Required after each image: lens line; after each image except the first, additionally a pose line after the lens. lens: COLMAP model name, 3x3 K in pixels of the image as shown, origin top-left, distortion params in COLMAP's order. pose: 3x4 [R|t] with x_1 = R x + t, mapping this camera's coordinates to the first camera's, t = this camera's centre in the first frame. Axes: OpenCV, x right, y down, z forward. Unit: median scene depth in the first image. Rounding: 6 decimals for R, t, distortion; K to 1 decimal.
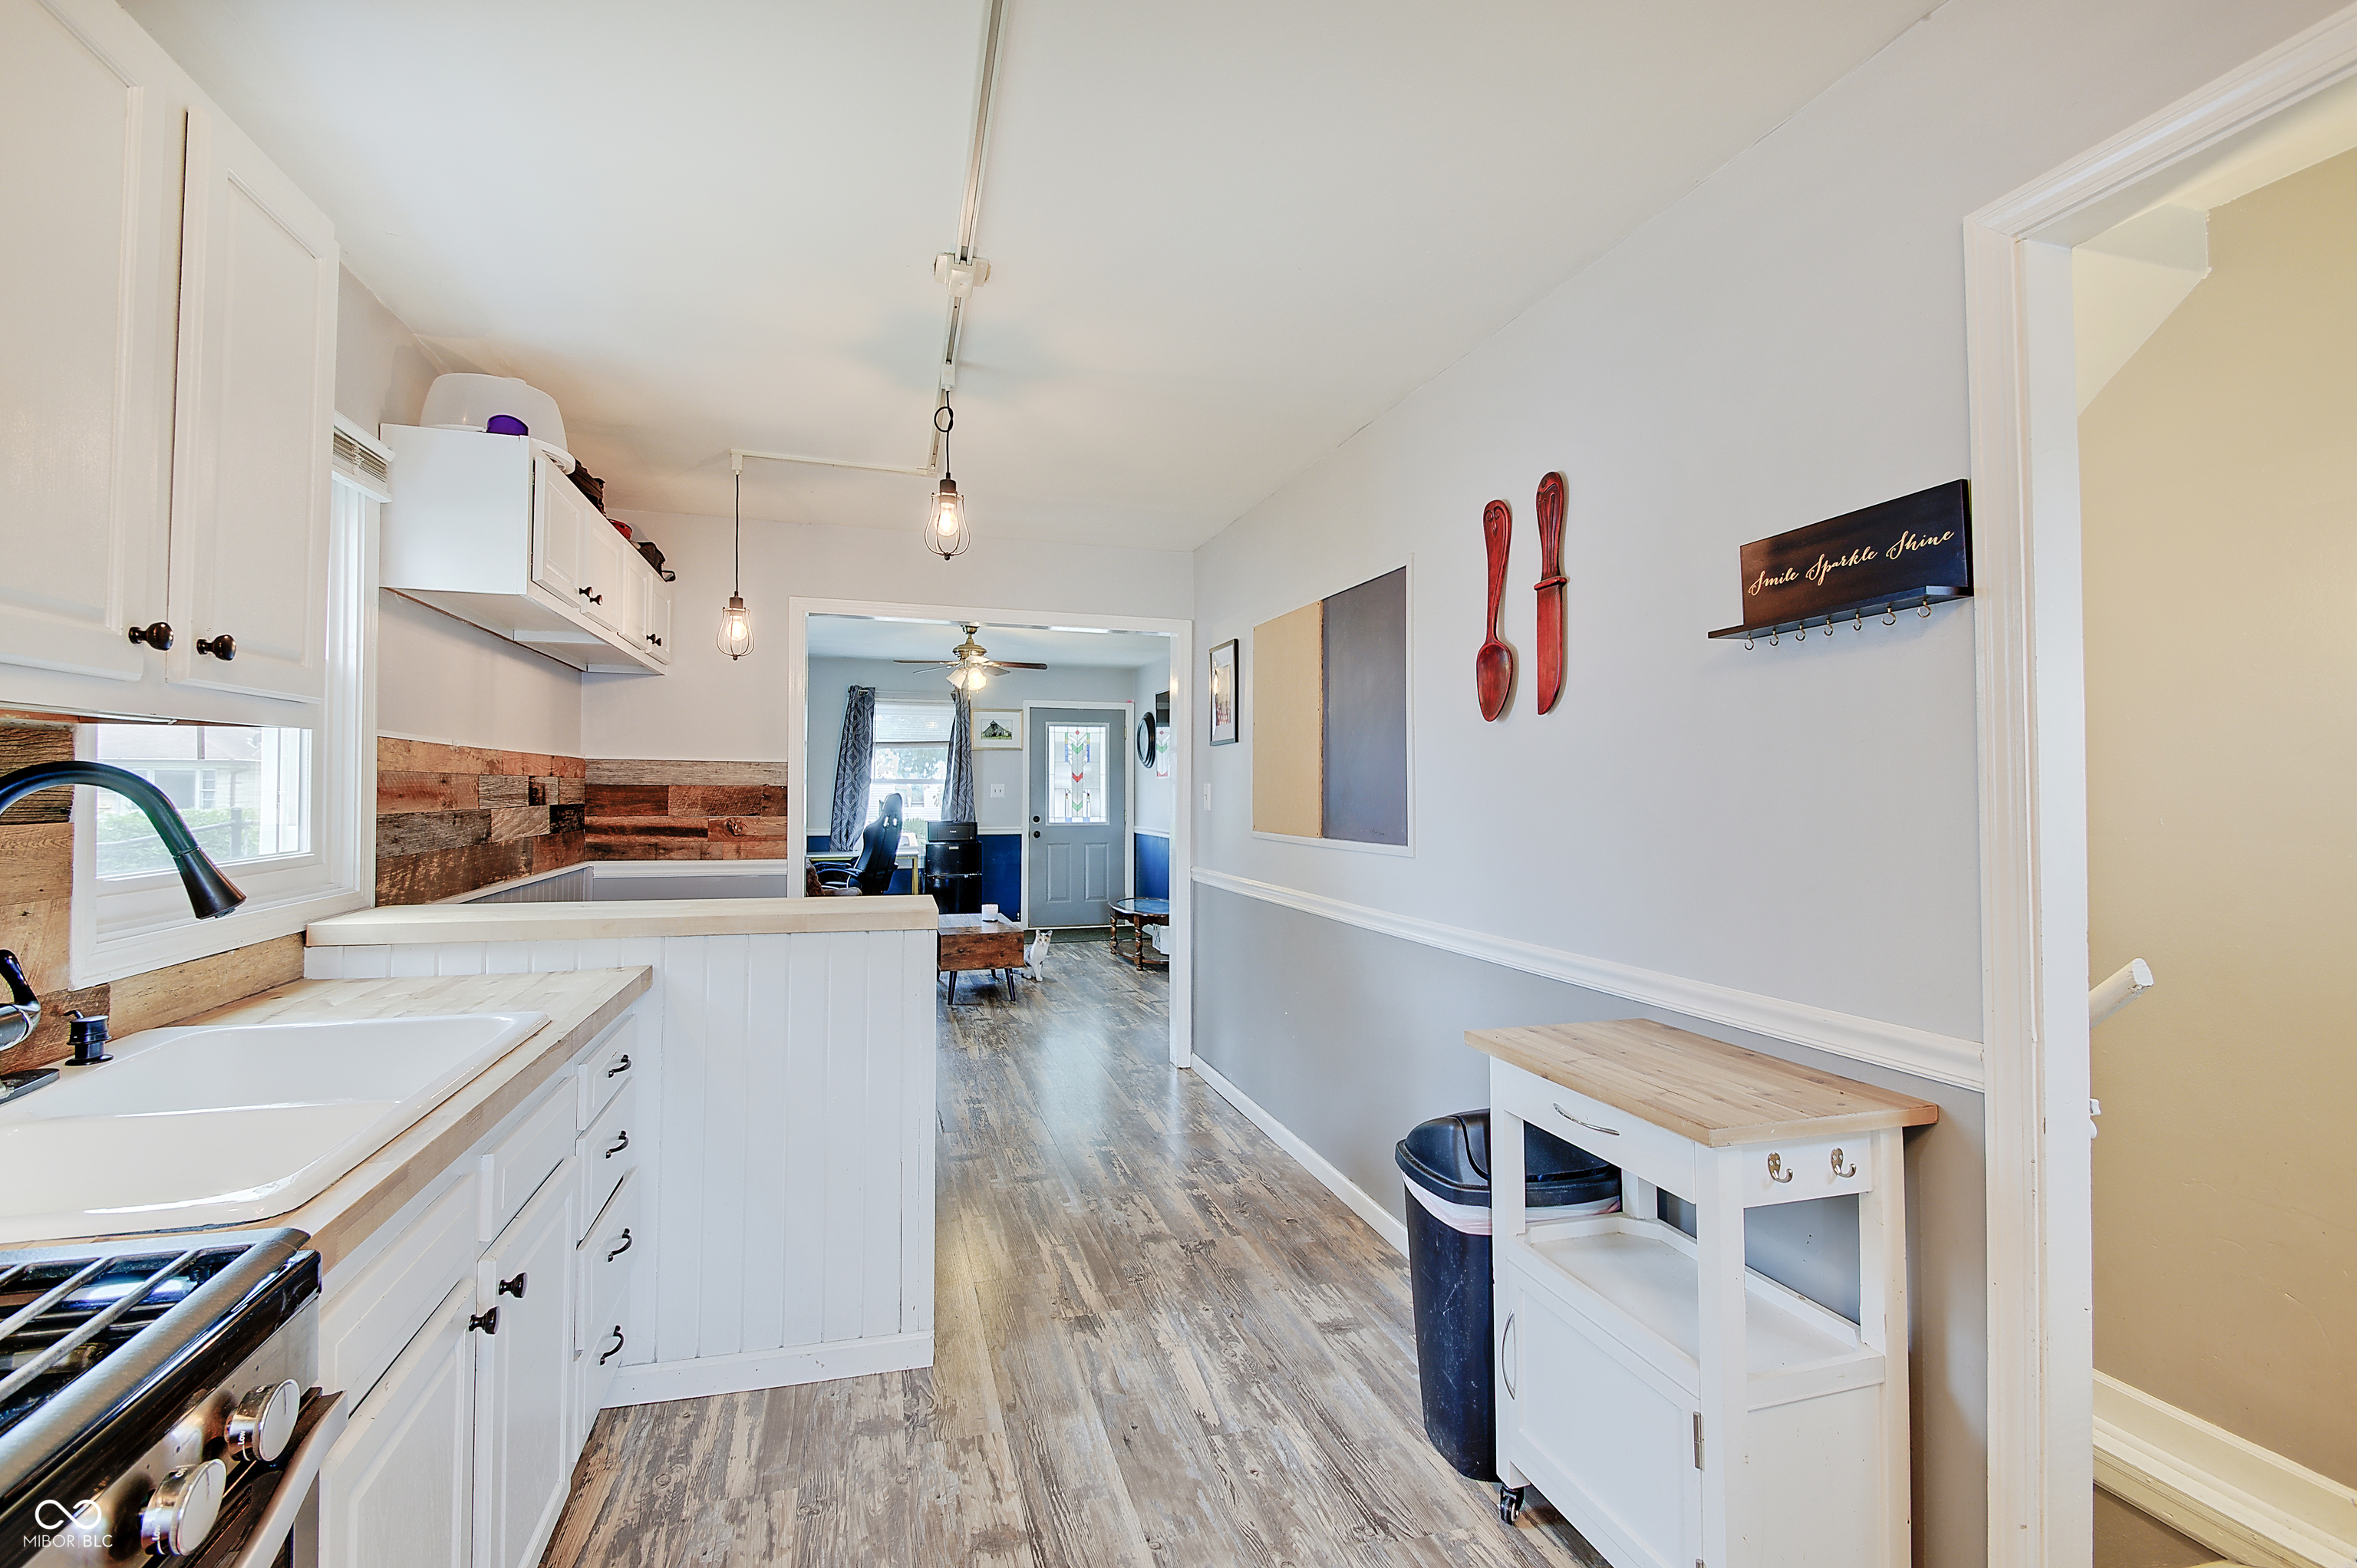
lens RADIAL K [[1017.8, 0, 1173.2], [0, 1017.8, 777.1], [0, 0, 1]] dist [0.004847, 0.000108]
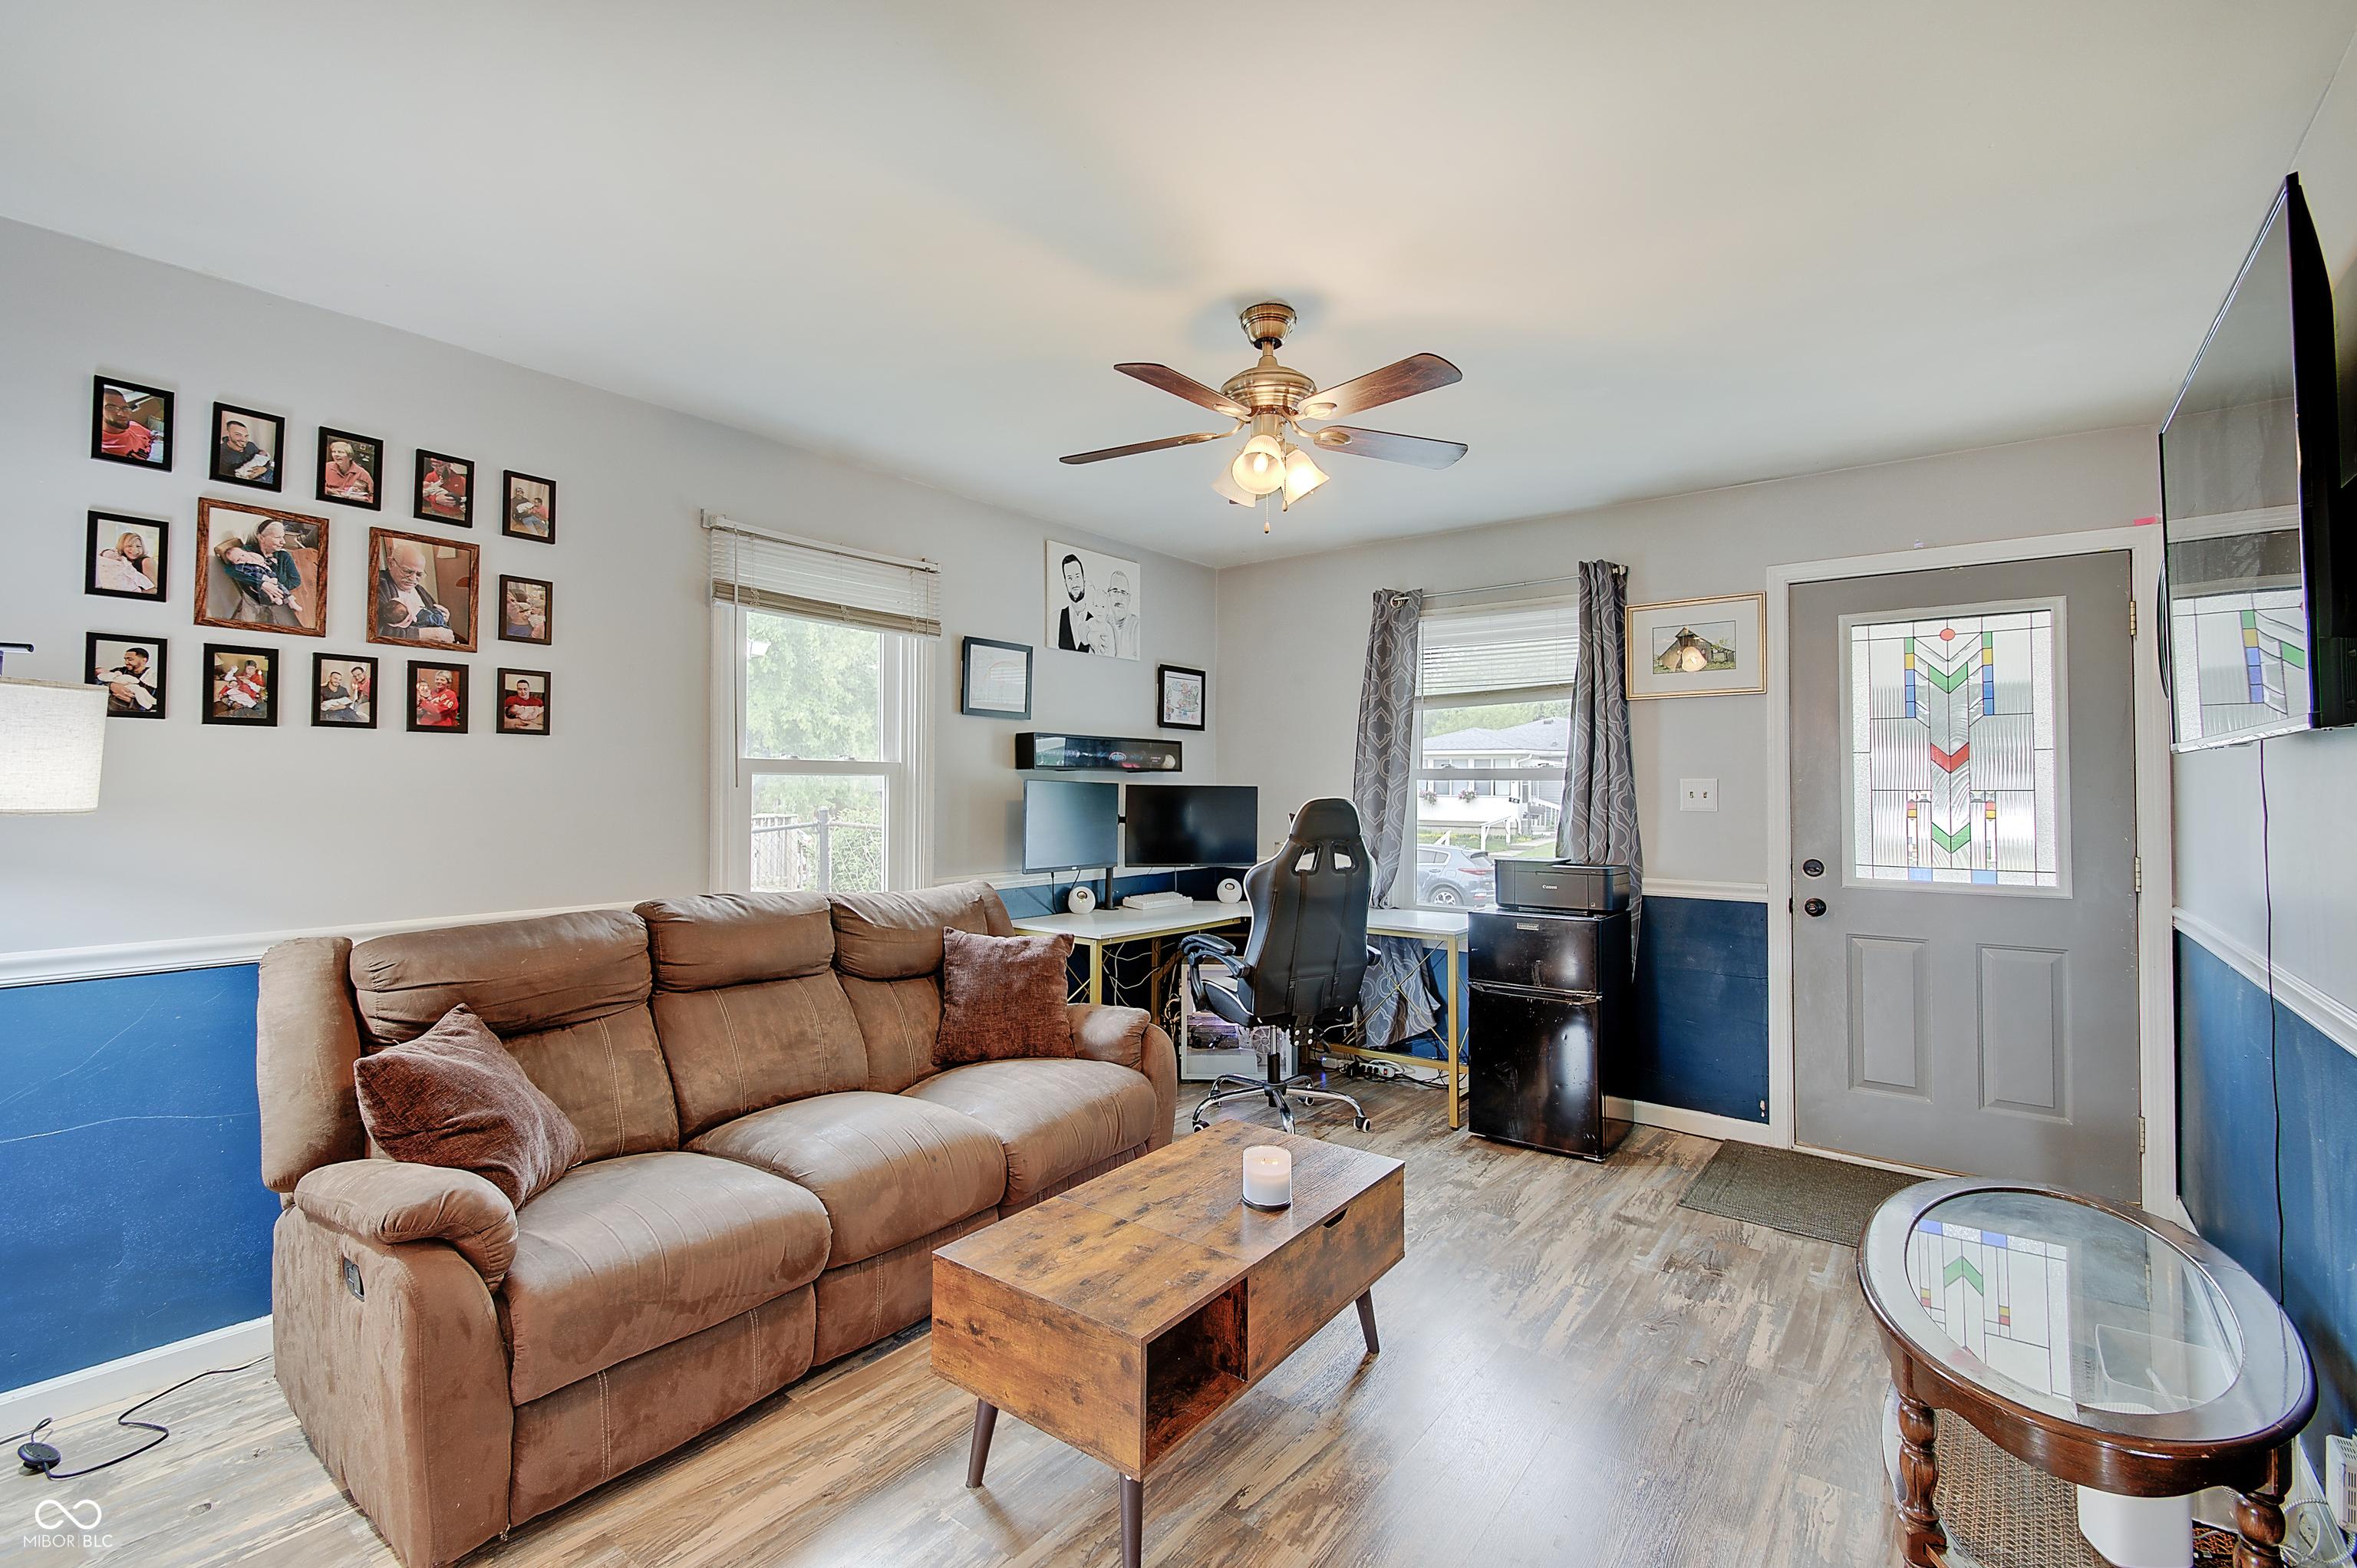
lens RADIAL K [[1017.8, 0, 1166.5], [0, 1017.8, 770.0], [0, 0, 1]] dist [0.004847, 0.000108]
pose [[0.560841, -0.012897, -0.827823, 0.051167], [0.008422, 0.999916, -0.009872, 0.005302], [0.827881, -0.001435, 0.560902, 0.578321]]
